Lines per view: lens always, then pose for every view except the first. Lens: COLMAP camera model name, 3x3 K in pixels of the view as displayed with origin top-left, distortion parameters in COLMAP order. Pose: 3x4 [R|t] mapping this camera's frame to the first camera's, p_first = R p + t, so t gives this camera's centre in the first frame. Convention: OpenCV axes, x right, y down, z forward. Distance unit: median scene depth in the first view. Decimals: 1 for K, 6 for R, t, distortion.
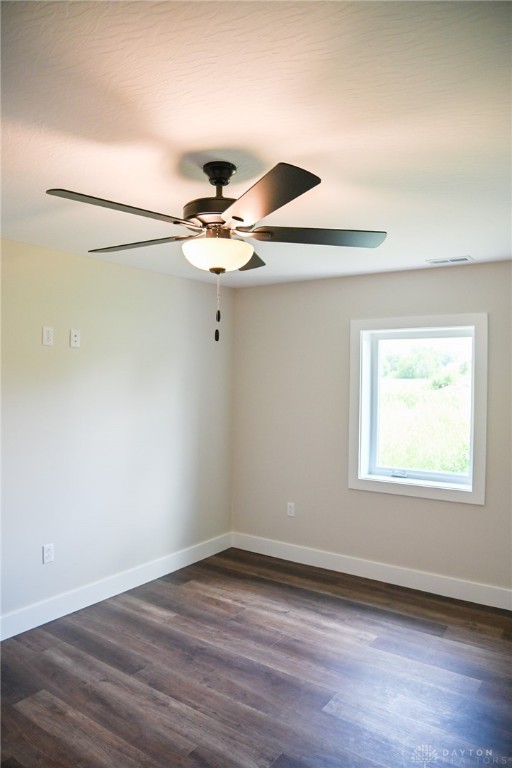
lens RADIAL K [[529.9, 0, 259.2], [0, 529.9, 387.1], [0, 0, 1]] dist [-0.087029, 0.024343]
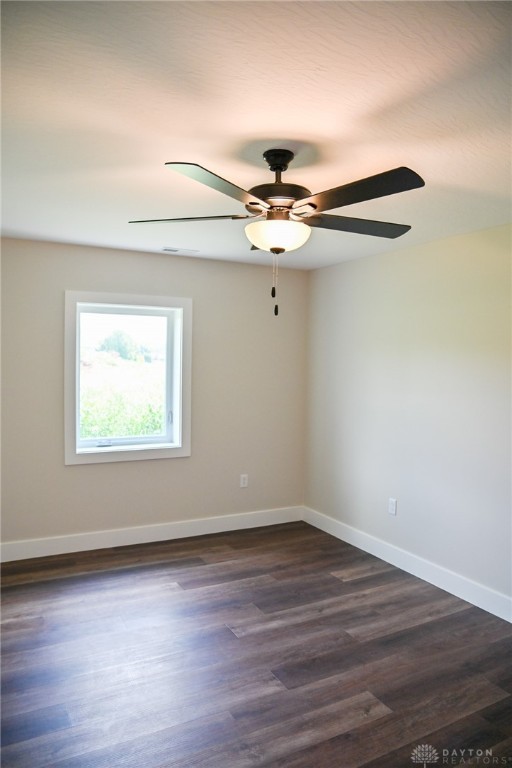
lens RADIAL K [[529.9, 0, 255.8], [0, 529.9, 383.8], [0, 0, 1]] dist [-0.087029, 0.024343]
pose [[0.448927, -0.041446, 0.892607, -1.067603], [0.003635, 0.999000, 0.044557, 0.003791], [-0.893561, -0.016758, 0.448629, 0.539312]]
